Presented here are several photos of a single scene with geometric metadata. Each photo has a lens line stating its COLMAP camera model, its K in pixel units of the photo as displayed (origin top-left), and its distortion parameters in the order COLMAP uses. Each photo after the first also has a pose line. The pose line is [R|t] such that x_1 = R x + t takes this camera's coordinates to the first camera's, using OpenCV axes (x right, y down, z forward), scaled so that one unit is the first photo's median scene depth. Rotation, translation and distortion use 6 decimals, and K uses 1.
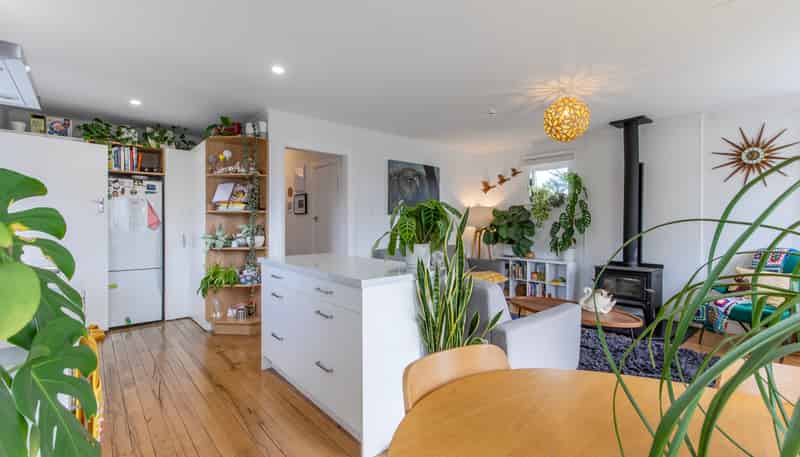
lens RADIAL K [[367.6, 0, 399.7], [0, 367.6, 223.3], [0, 0, 1]] dist [0.004993, 0.001010]
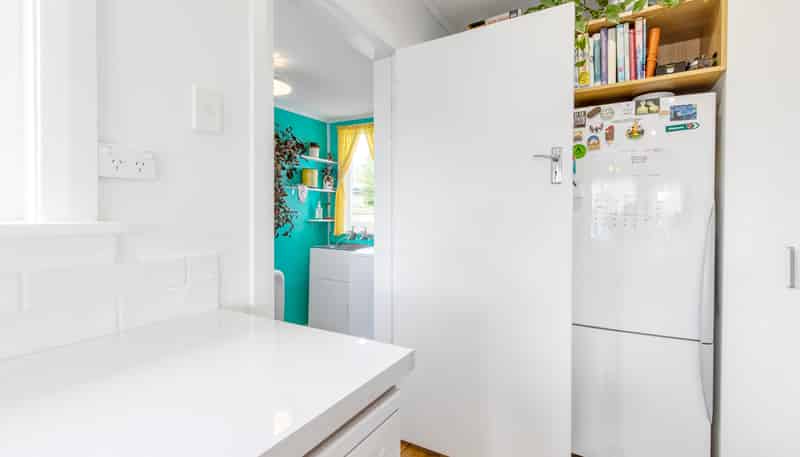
lens RADIAL K [[367.6, 0, 404.2], [0, 367.6, 225.0], [0, 0, 1]] dist [0.004993, 0.001010]
pose [[0.343787, 0.012612, -0.938963, -0.453331], [-0.002763, 0.999919, 0.012419, 0.007841], [0.939044, -0.001675, 0.343794, 0.656410]]
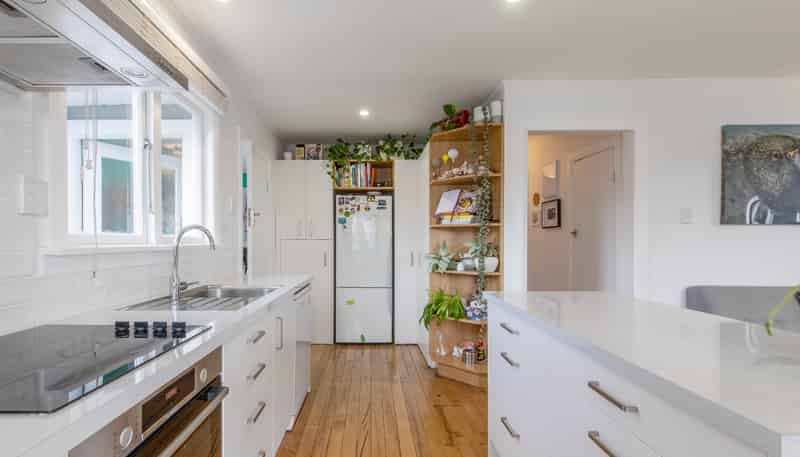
lens RADIAL K [[367.6, 0, 366.1], [0, 367.6, 244.6], [0, 0, 1]] dist [0.004993, 0.001010]
pose [[0.747771, 0.007096, -0.663919, -0.076322], [0.000887, 0.999931, 0.011686, -0.000063], [0.663956, -0.009328, 0.747713, 0.272509]]
